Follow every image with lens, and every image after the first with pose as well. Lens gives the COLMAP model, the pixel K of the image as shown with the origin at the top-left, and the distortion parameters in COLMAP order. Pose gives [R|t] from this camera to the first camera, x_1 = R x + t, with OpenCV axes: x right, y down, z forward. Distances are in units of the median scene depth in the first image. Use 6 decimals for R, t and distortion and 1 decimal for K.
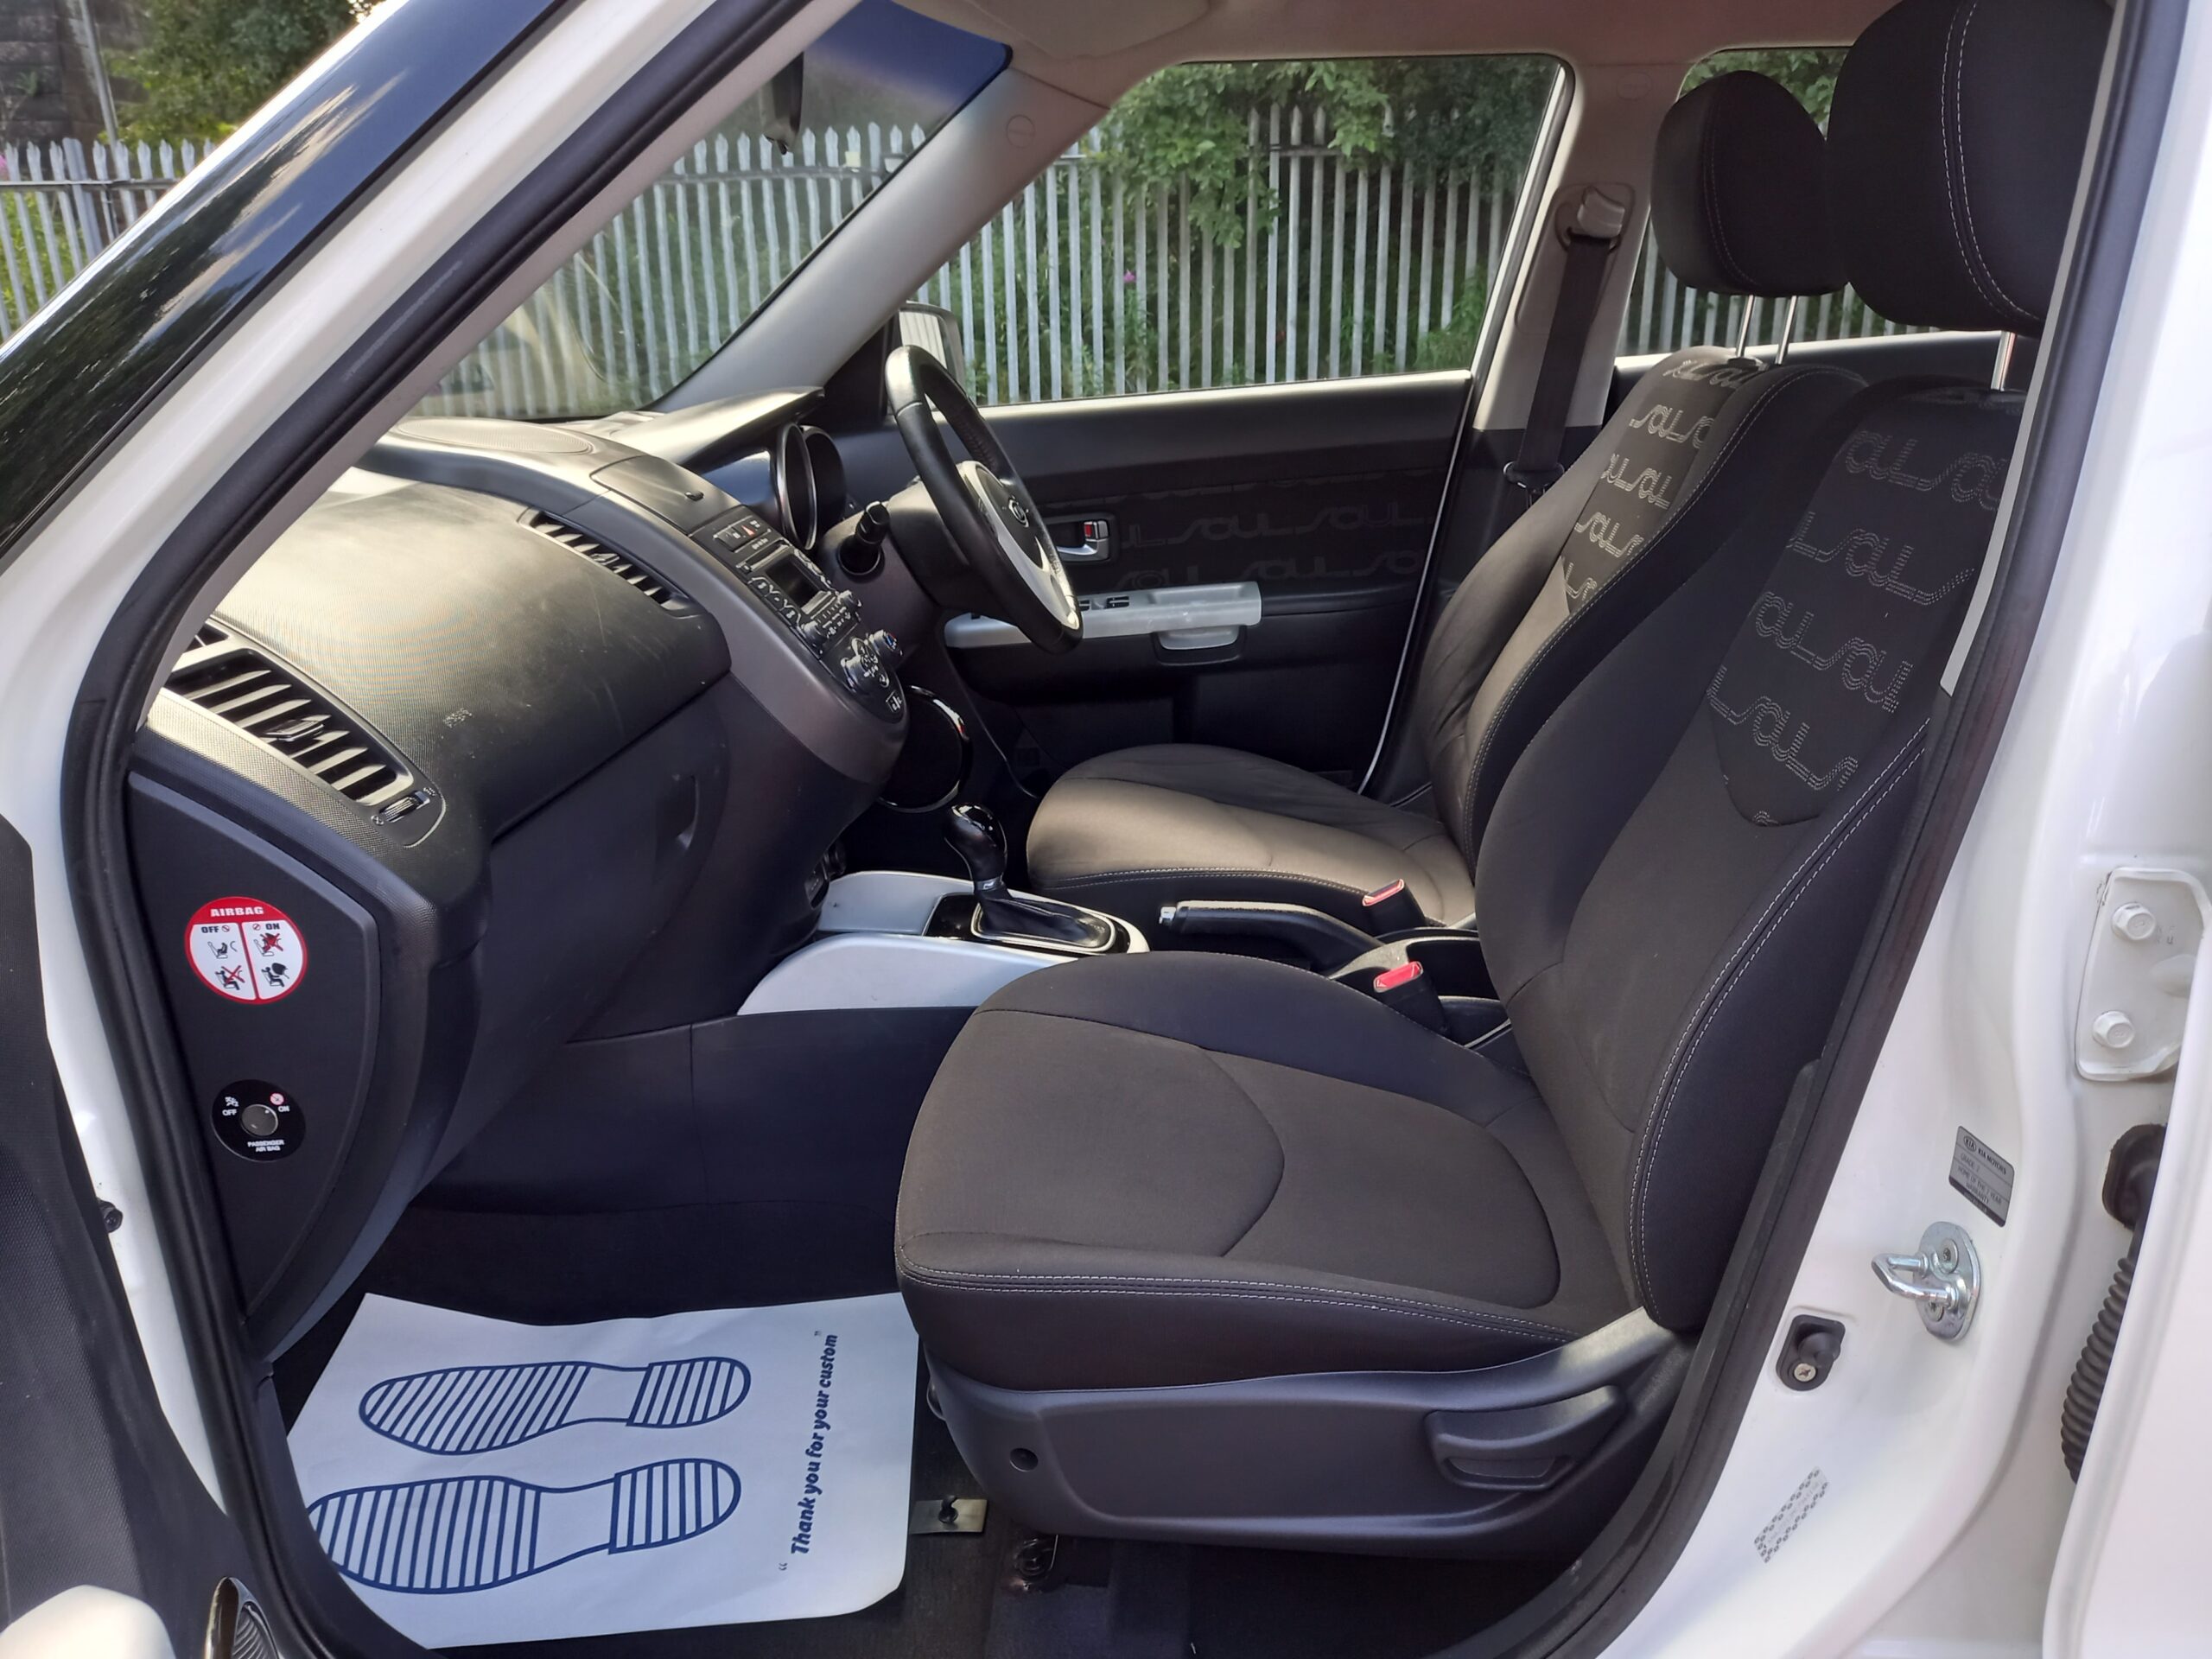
lens RADIAL K [[1605.9, 0, 1099.3], [0, 1605.9, 870.0], [0, 0, 1]] dist [0.040723, -0.004132]
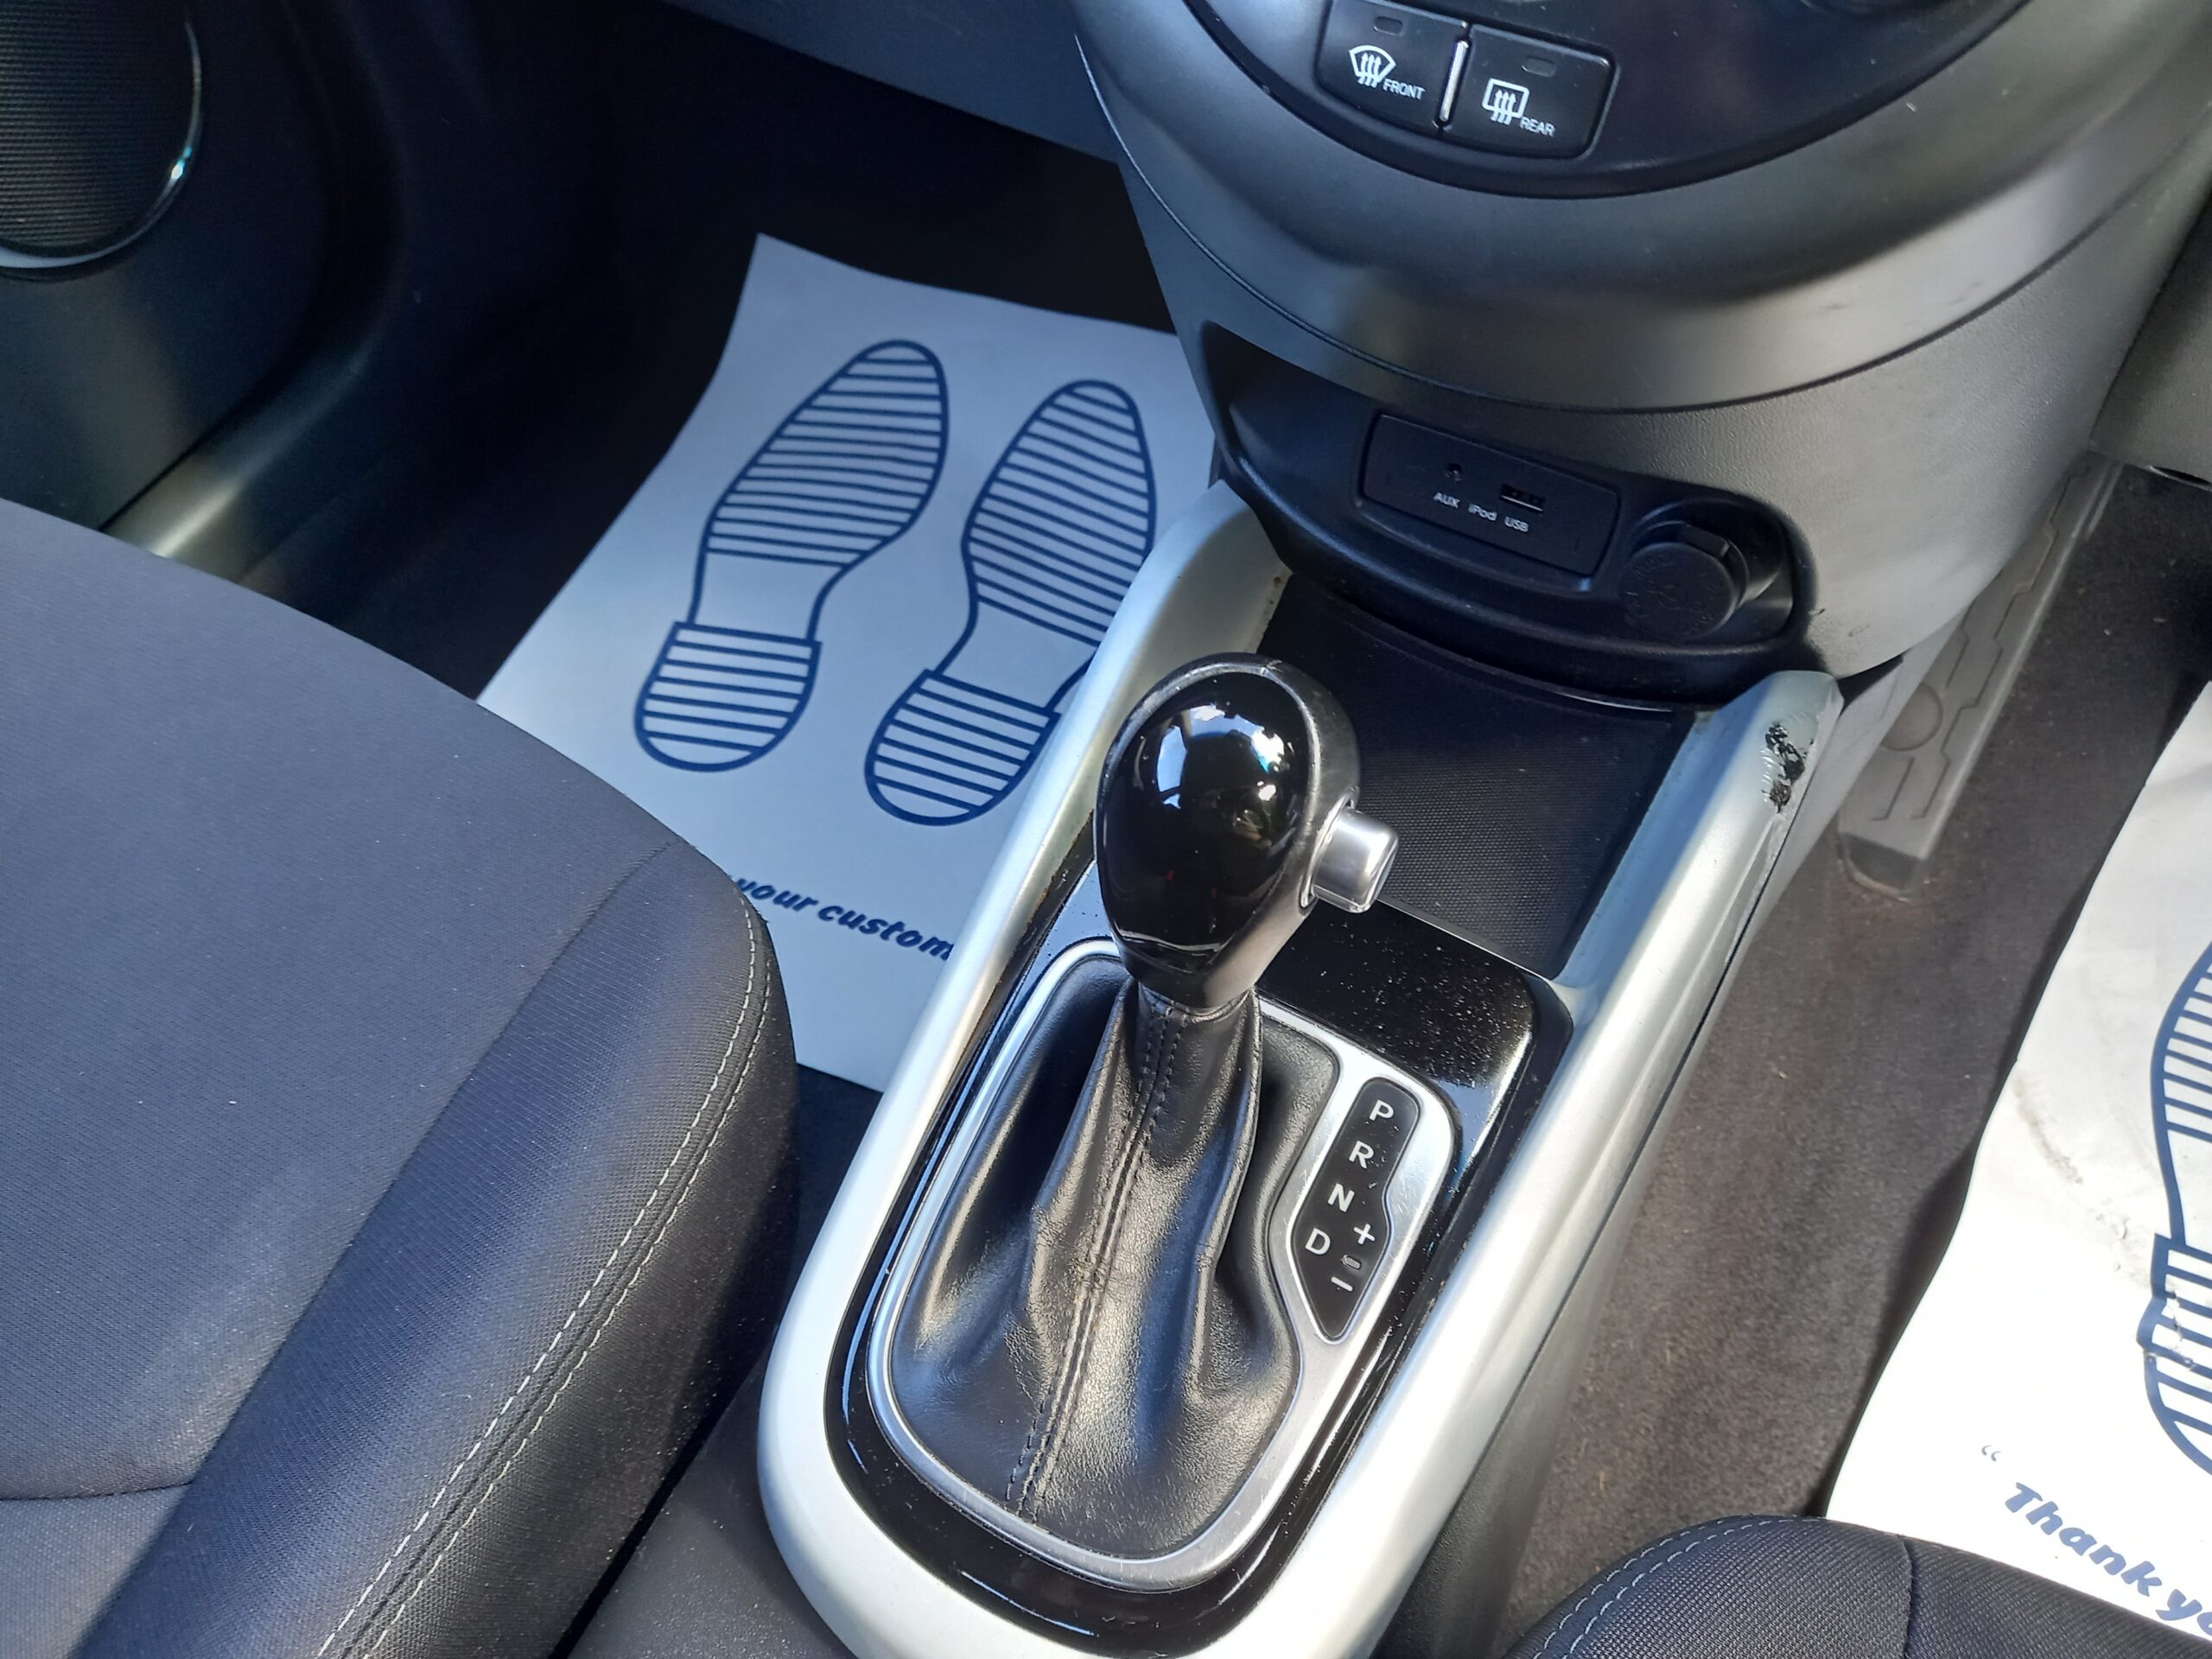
lens RADIAL K [[1655.9, 0, 1115.3], [0, 1655.9, 842.1], [0, 0, 1]] dist [0.078279, -0.086201]
pose [[-0.430092, 0.769393, -0.472287, 0.029234], [-0.278369, 0.384632, 0.880096, -0.159511], [0.858796, 0.509992, 0.048748, 0.712651]]
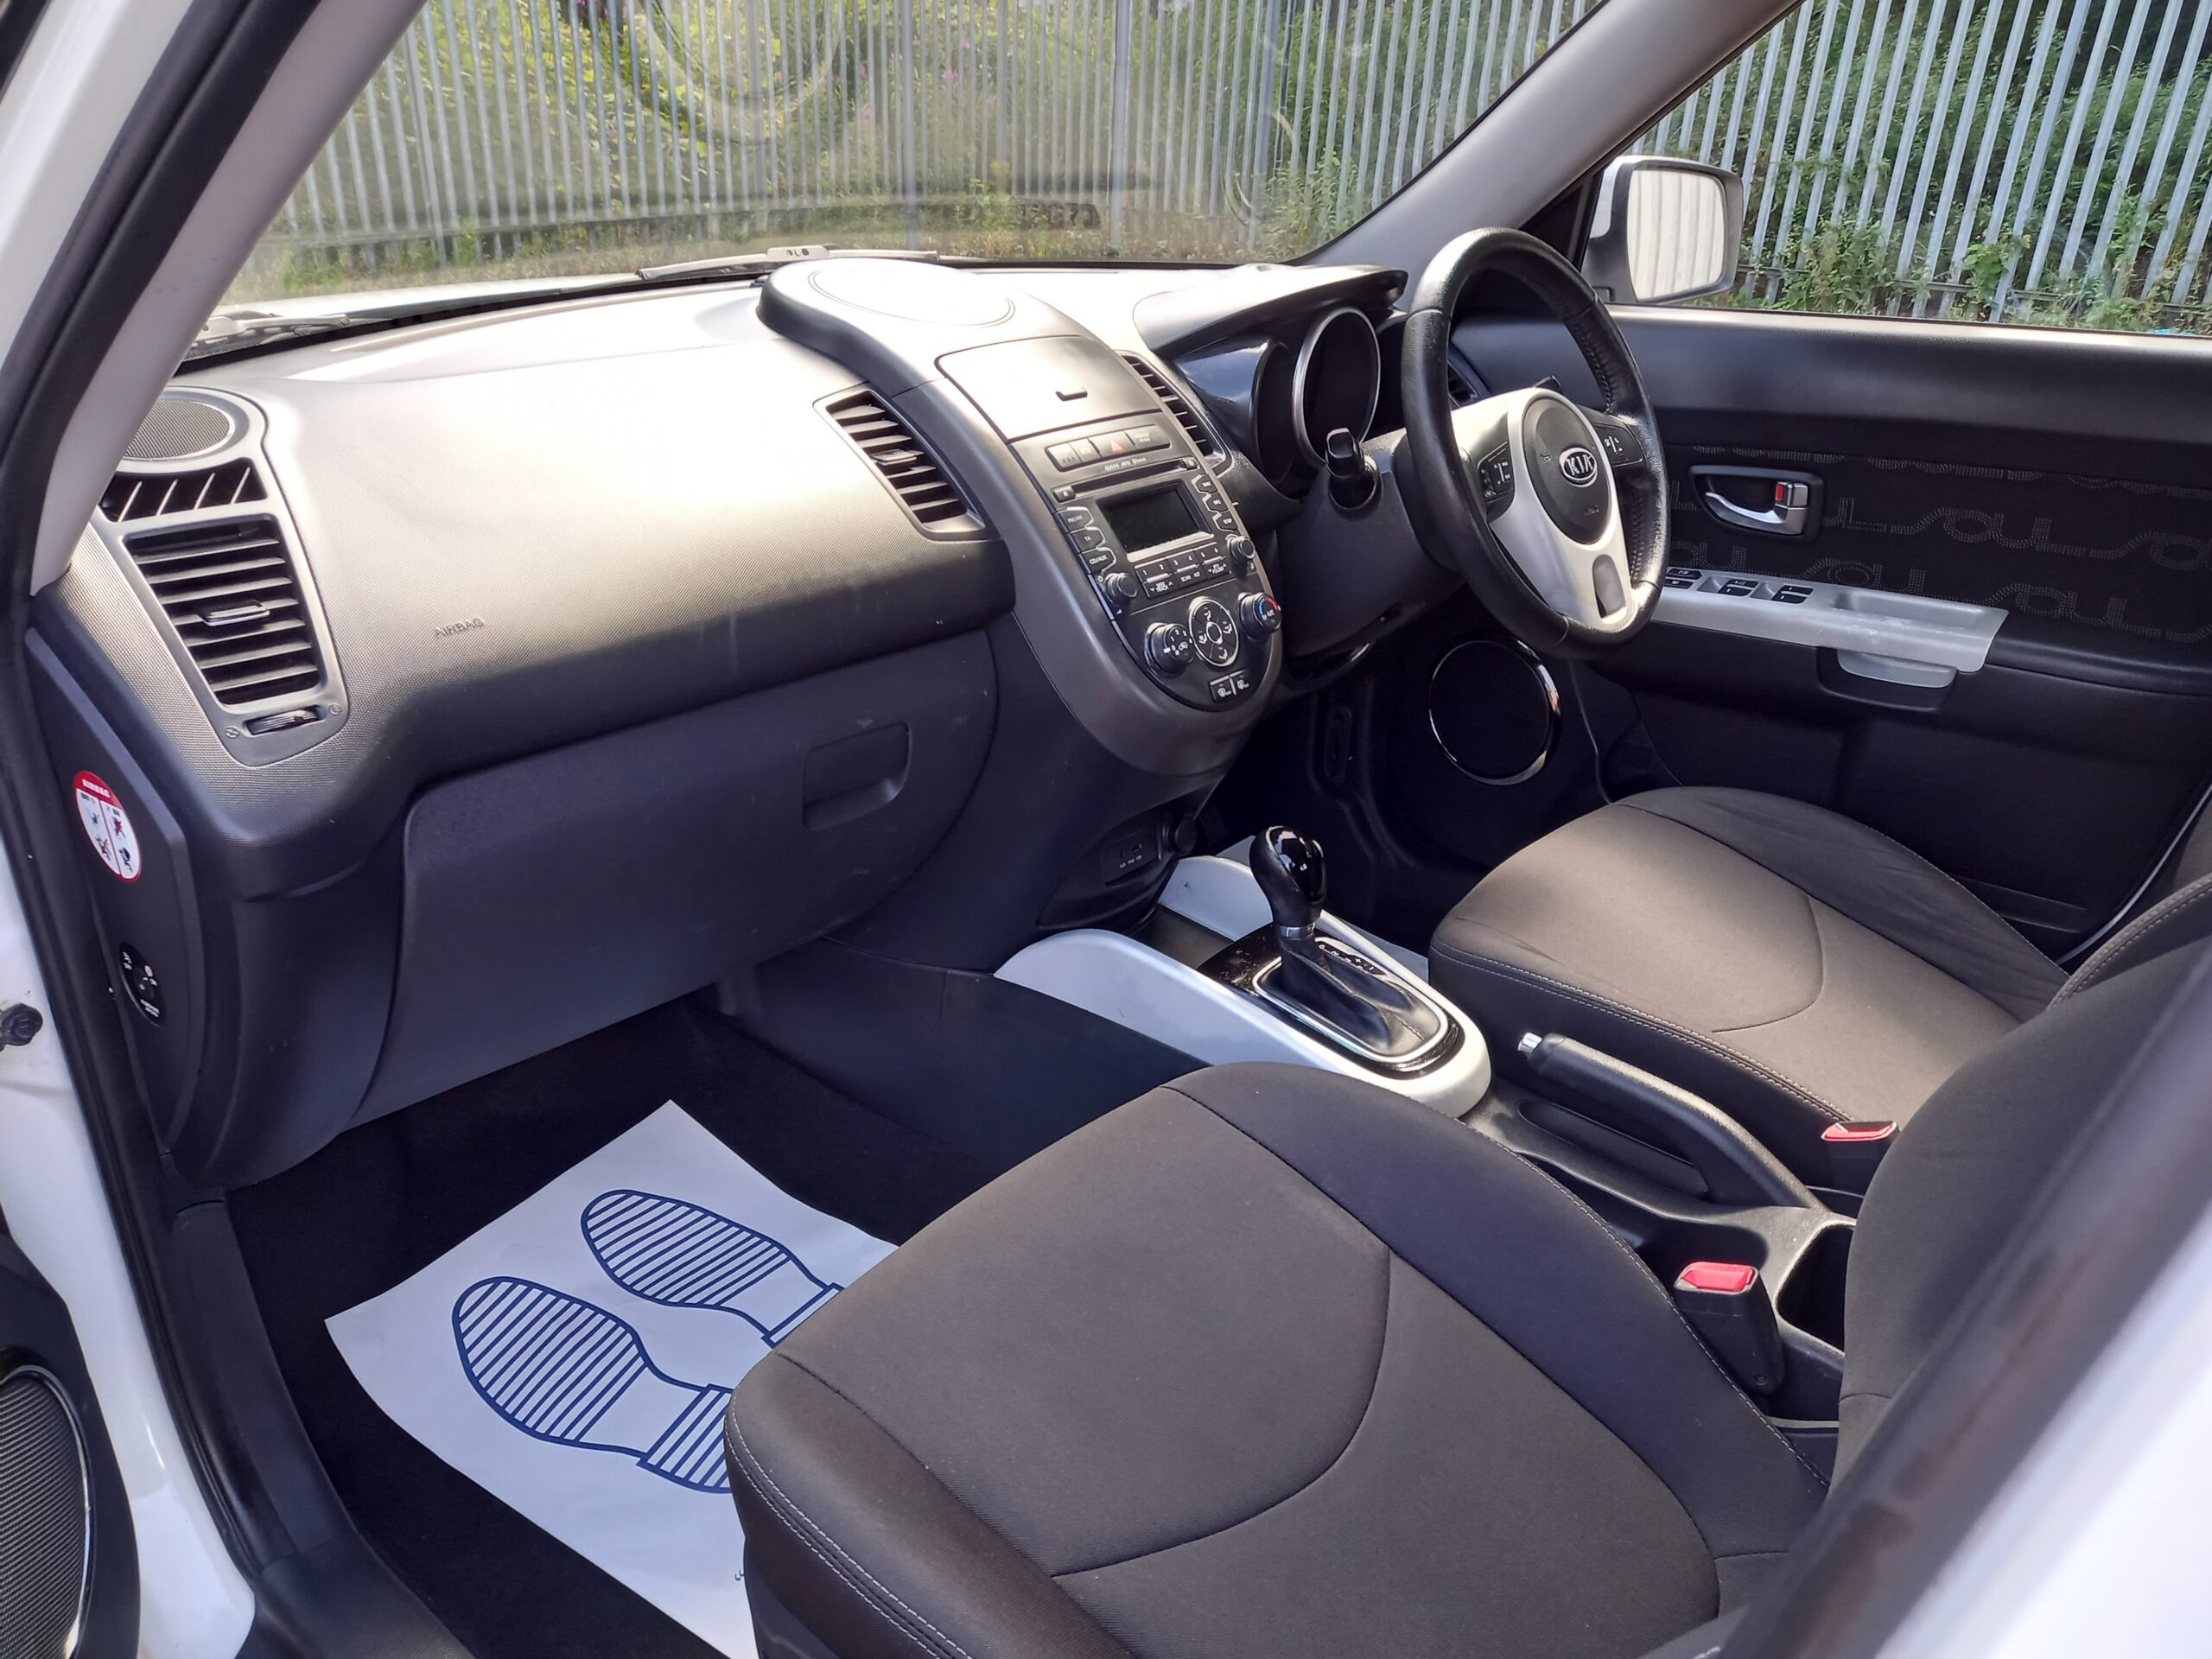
lens RADIAL K [[1597.4, 0, 1130.9], [0, 1597.4, 829.6], [0, 0, 1]] dist [0.074090, -0.052817]
pose [[0.794185, 0.308815, -0.523358, 0.197964], [-0.258643, 0.951121, 0.168738, -0.112335], [0.549885, 0.001353, 0.835239, 0.208264]]
